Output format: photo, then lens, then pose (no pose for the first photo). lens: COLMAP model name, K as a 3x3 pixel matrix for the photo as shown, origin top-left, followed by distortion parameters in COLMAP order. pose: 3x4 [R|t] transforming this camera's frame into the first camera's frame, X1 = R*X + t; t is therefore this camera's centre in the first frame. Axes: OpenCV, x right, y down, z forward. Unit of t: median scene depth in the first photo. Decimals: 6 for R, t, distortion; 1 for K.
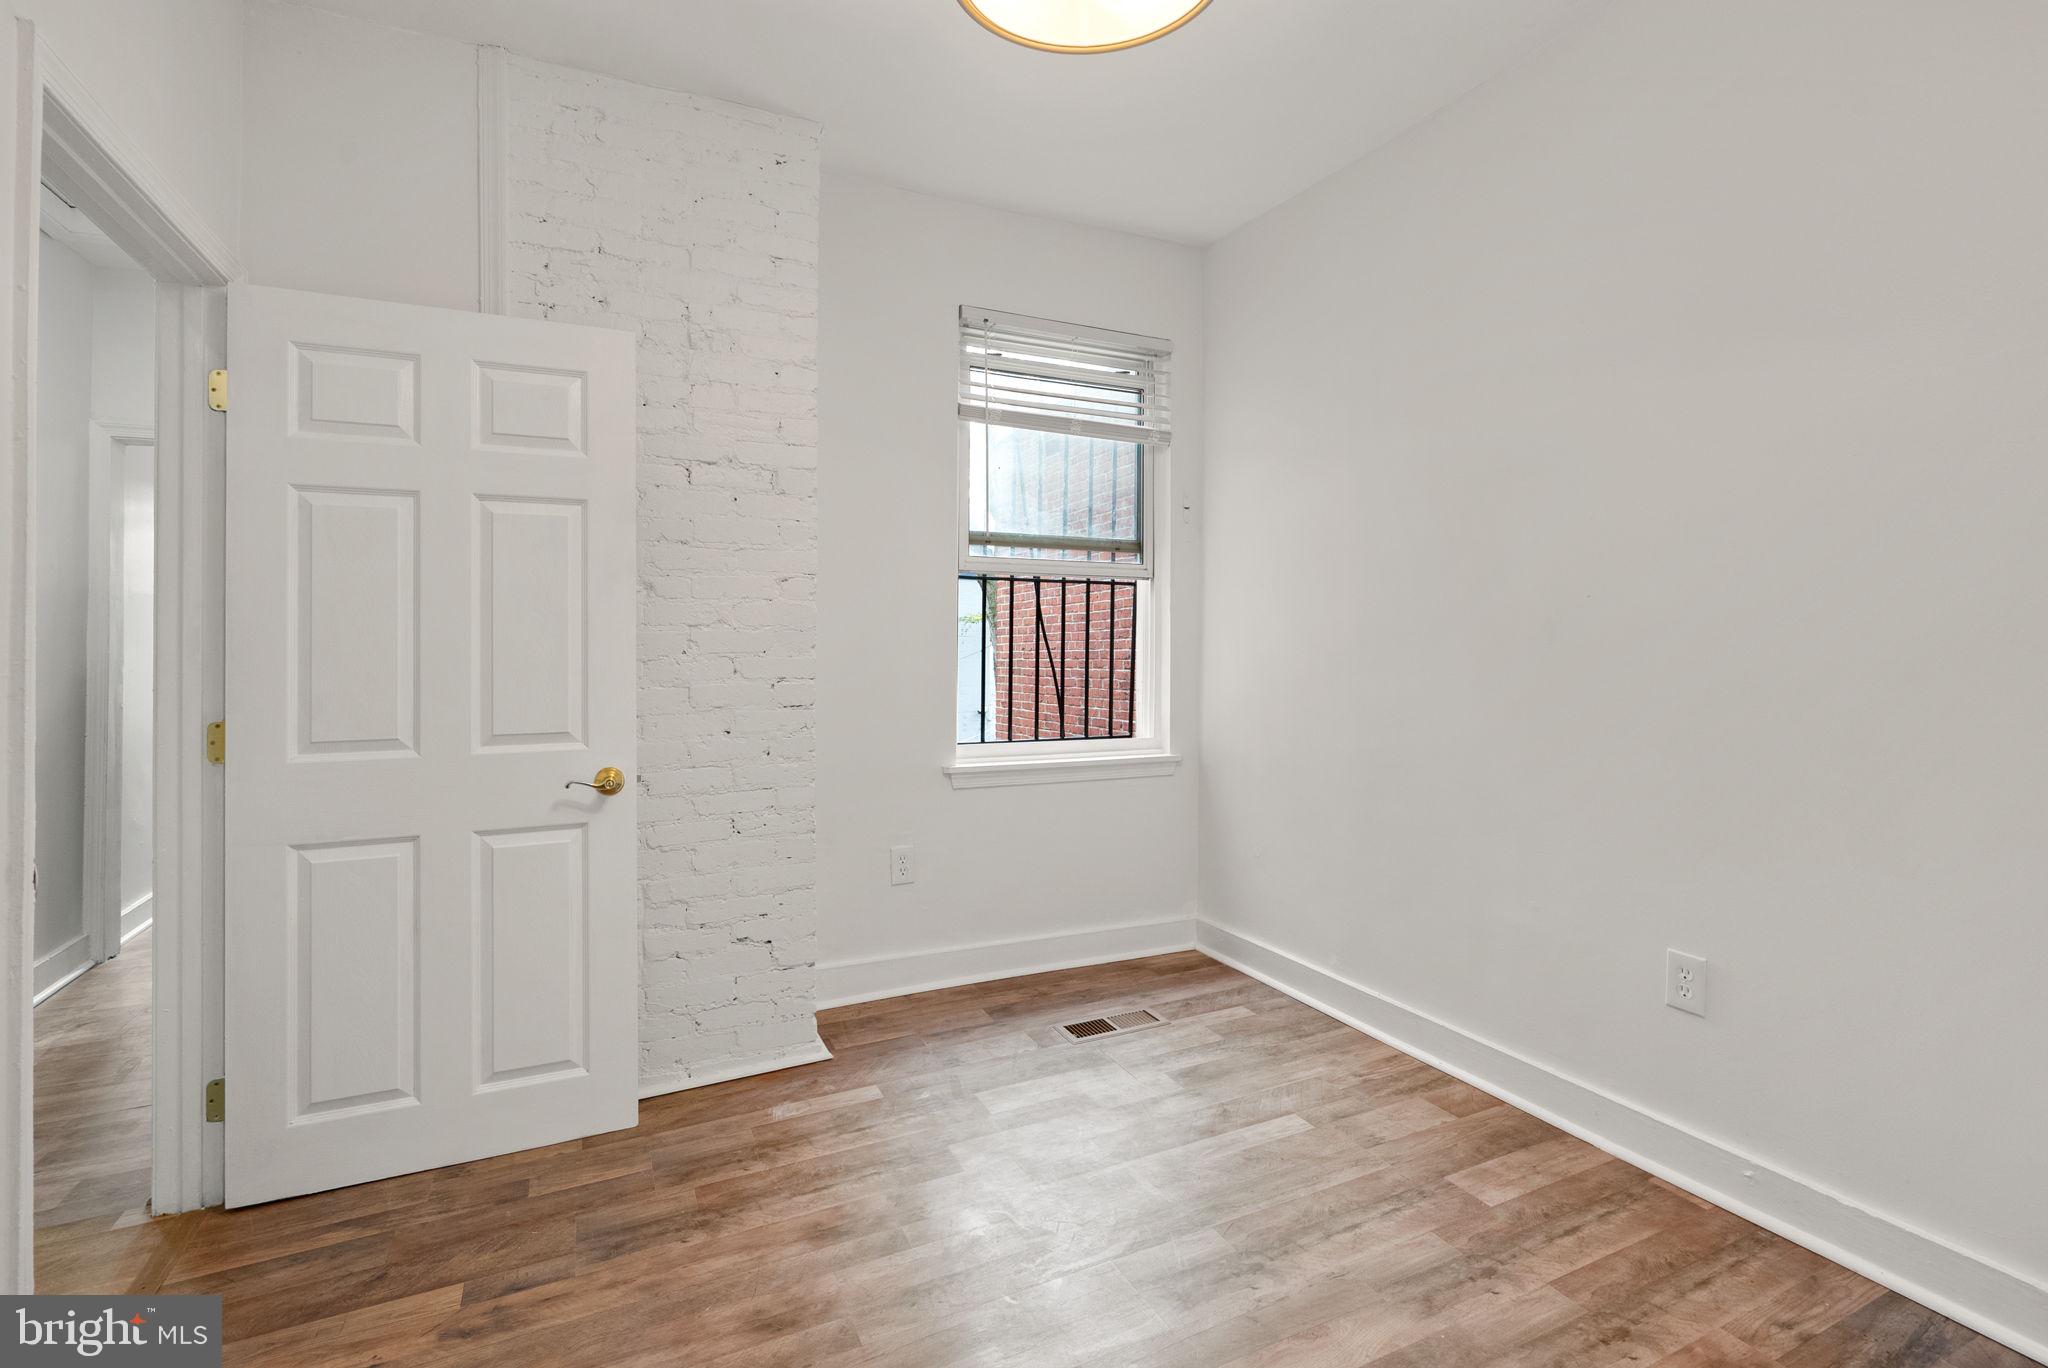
lens RADIAL K [[935.9, 0, 1017.2], [0, 935.9, 664.9], [0, 0, 1]] dist [-0.005745, 0.002283]
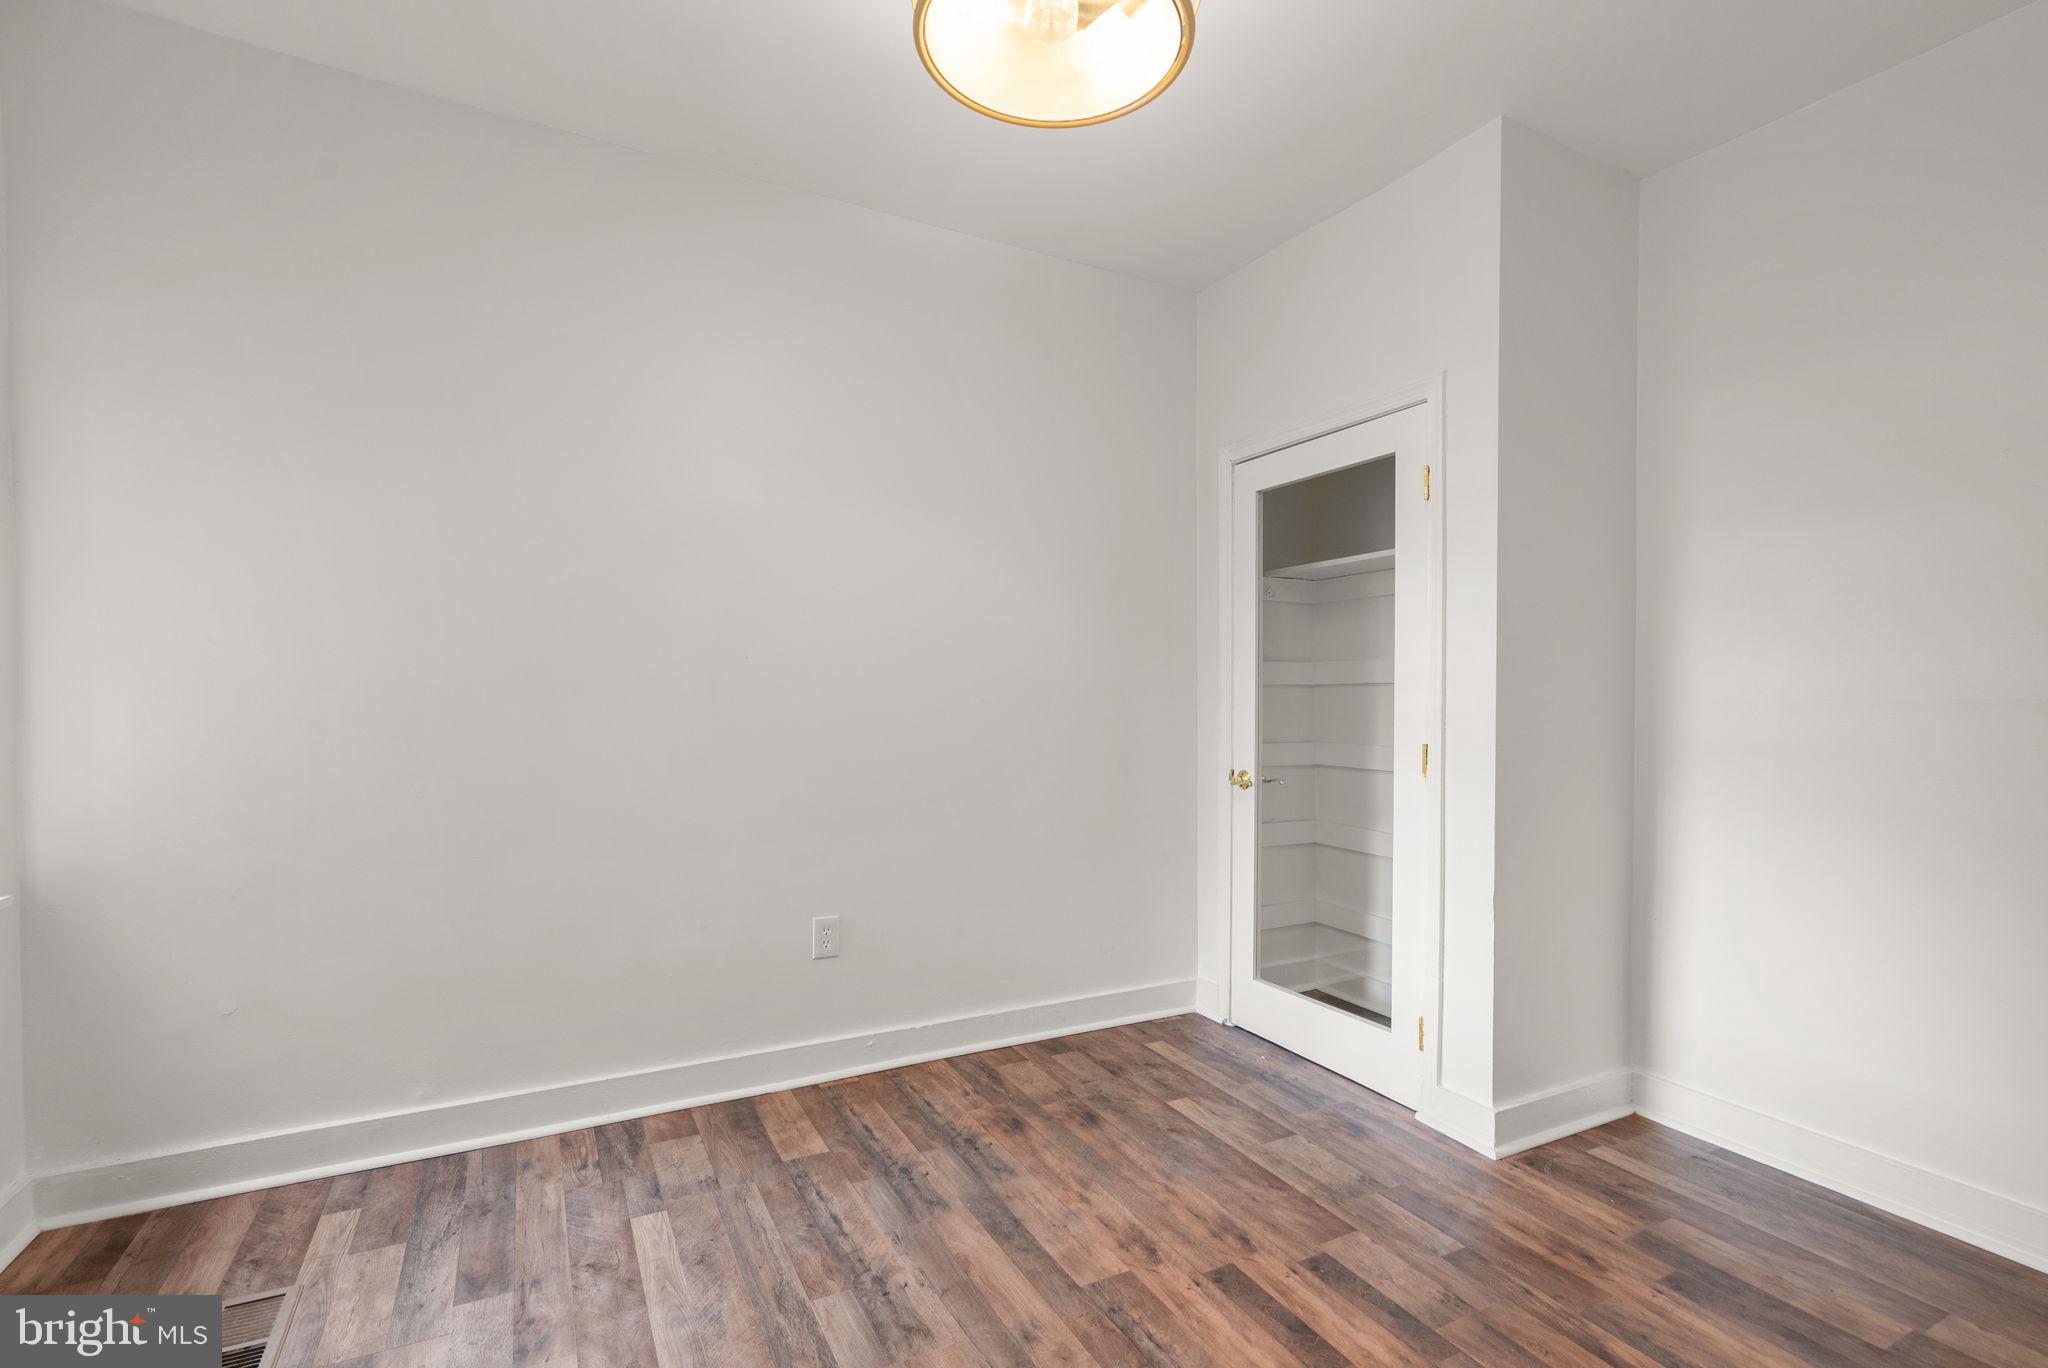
lens RADIAL K [[935.9, 0, 1017.9], [0, 935.9, 692.7], [0, 0, 1]] dist [-0.005745, 0.002283]
pose [[-0.043638, 0.003885, 0.999040, -0.654051], [0.015218, 0.999879, -0.003223, -0.021877], [-0.998932, 0.015063, -0.043692, 0.687038]]
